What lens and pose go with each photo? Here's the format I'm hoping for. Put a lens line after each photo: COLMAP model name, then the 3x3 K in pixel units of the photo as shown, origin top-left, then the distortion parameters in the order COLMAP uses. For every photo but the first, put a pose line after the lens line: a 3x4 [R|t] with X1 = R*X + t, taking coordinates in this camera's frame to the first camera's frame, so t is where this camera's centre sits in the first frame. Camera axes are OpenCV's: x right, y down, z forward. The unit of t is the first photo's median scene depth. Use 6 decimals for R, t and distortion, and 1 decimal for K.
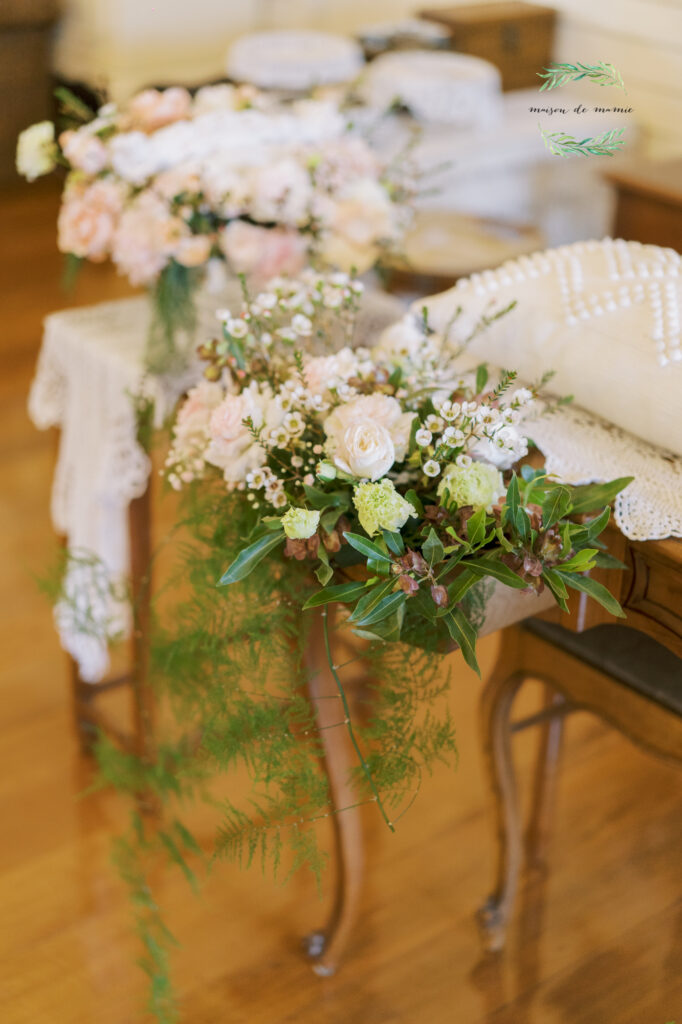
lens RADIAL K [[1627.7, 0, 345.9], [0, 1627.7, 516.8], [0, 0, 1]] dist [0.036032, -0.150898]
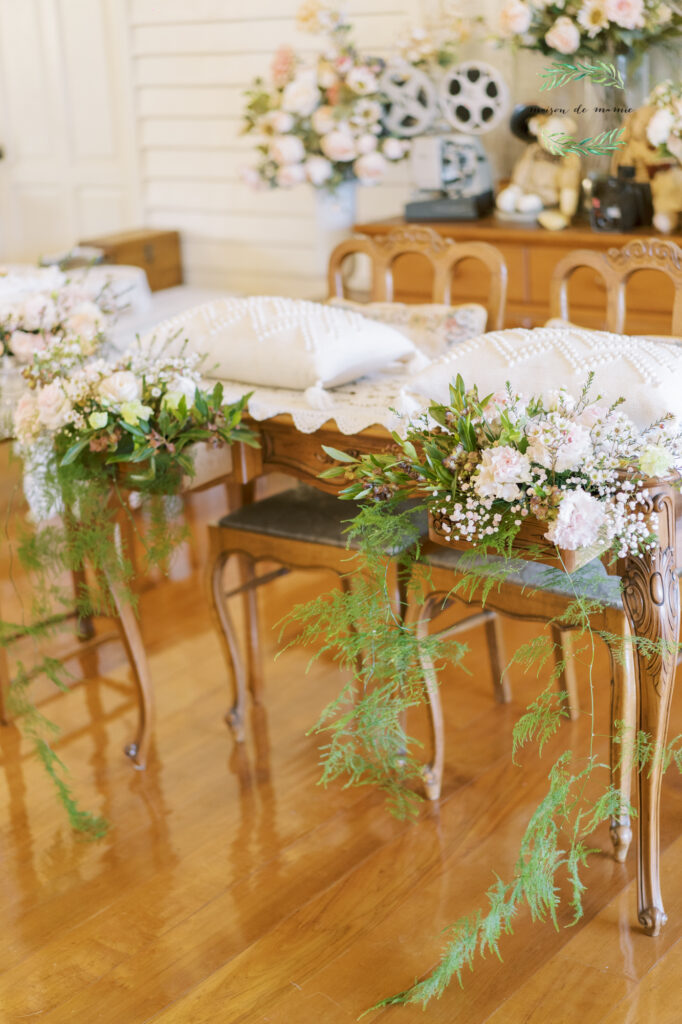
lens RADIAL K [[1627.7, 0, 345.9], [0, 1627.7, 516.8], [0, 0, 1]] dist [0.036032, -0.150898]
pose [[0.966818, -0.158997, 0.199956, -0.117821], [0.188980, 0.971804, -0.141010, 0.355238], [-0.171898, 0.174118, 0.969605, -0.781411]]
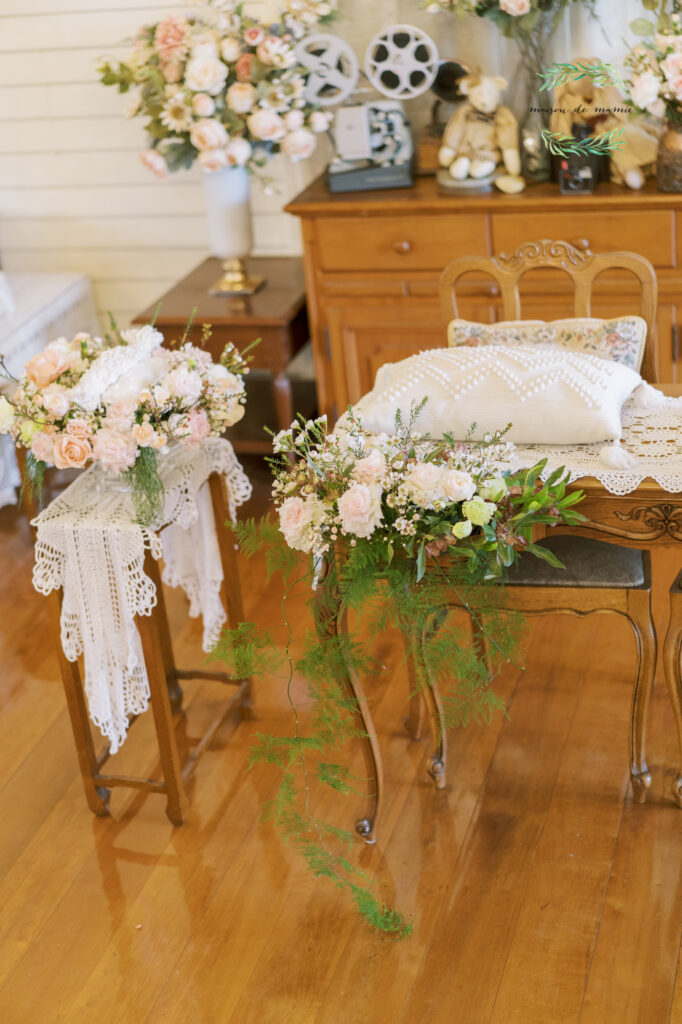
lens RADIAL K [[1627.7, 0, 345.9], [0, 1627.7, 516.8], [0, 0, 1]] dist [0.036032, -0.150898]
pose [[0.803720, -0.347691, 0.482851, -0.806640], [0.370514, 0.927421, 0.051086, -0.119600], [-0.465568, 0.137844, 0.874211, -0.485877]]
